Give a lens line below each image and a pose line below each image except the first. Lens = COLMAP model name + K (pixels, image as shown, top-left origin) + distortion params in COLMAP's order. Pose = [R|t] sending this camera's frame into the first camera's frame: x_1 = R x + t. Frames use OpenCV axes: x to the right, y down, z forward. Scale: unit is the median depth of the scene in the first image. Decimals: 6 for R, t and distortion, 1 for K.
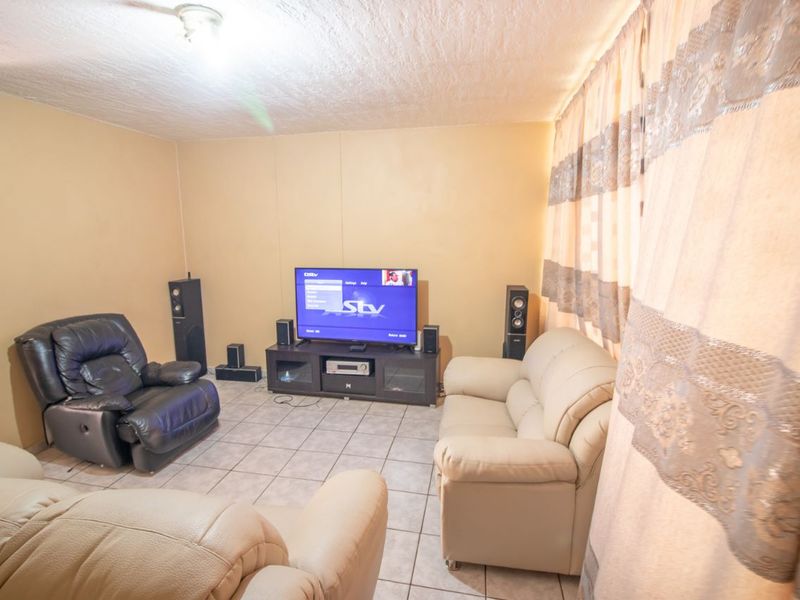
lens RADIAL K [[408.9, 0, 389.8], [0, 408.9, 299.6], [0, 0, 1]] dist [0.000406, -0.013554]
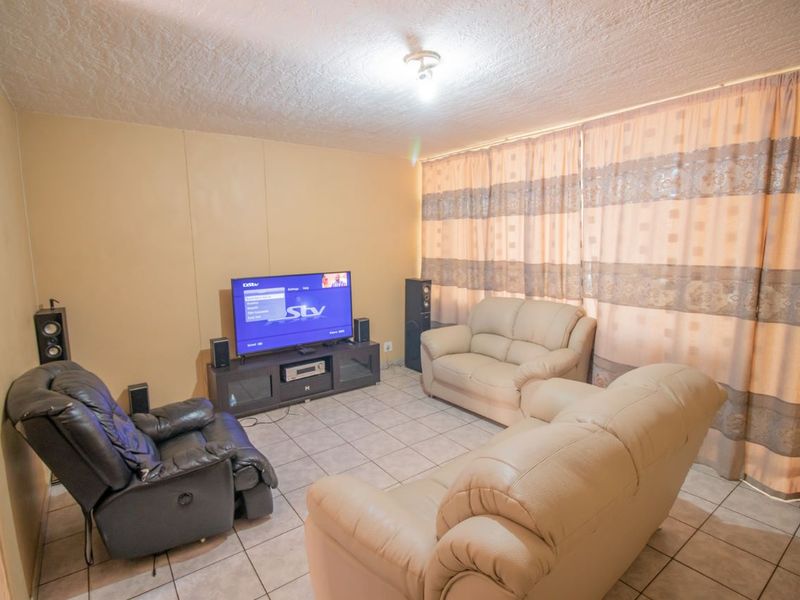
lens RADIAL K [[408.9, 0, 389.8], [0, 408.9, 299.6], [0, 0, 1]] dist [0.000406, -0.013554]
pose [[0.679969, -0.111480, 0.724717, -0.676922], [0.127965, 0.991249, 0.032416, -0.016888], [-0.721988, 0.070696, 0.688284, 0.124631]]
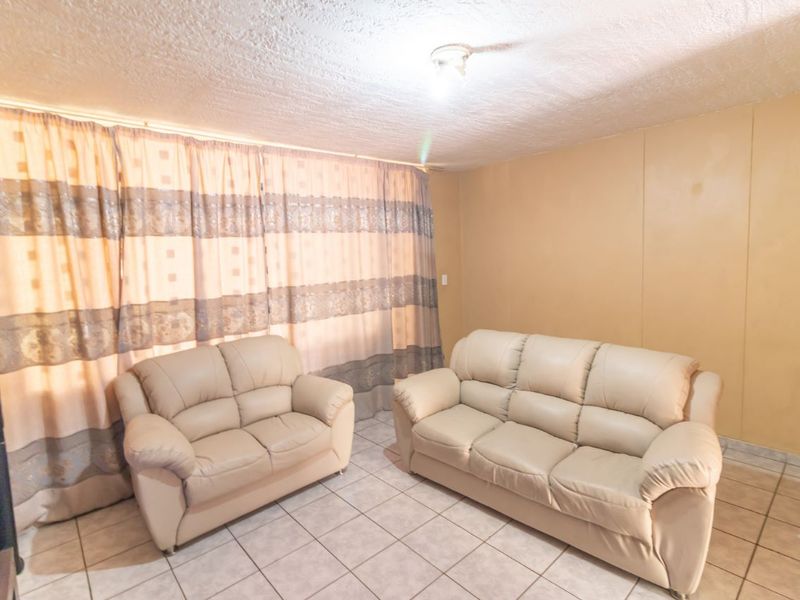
lens RADIAL K [[408.9, 0, 389.8], [0, 408.9, 299.6], [0, 0, 1]] dist [0.000406, -0.013554]
pose [[-0.797165, -0.029015, 0.603064, -0.460164], [0.141100, 0.962232, 0.232810, -0.154612], [-0.587043, 0.270680, -0.762963, 0.927110]]
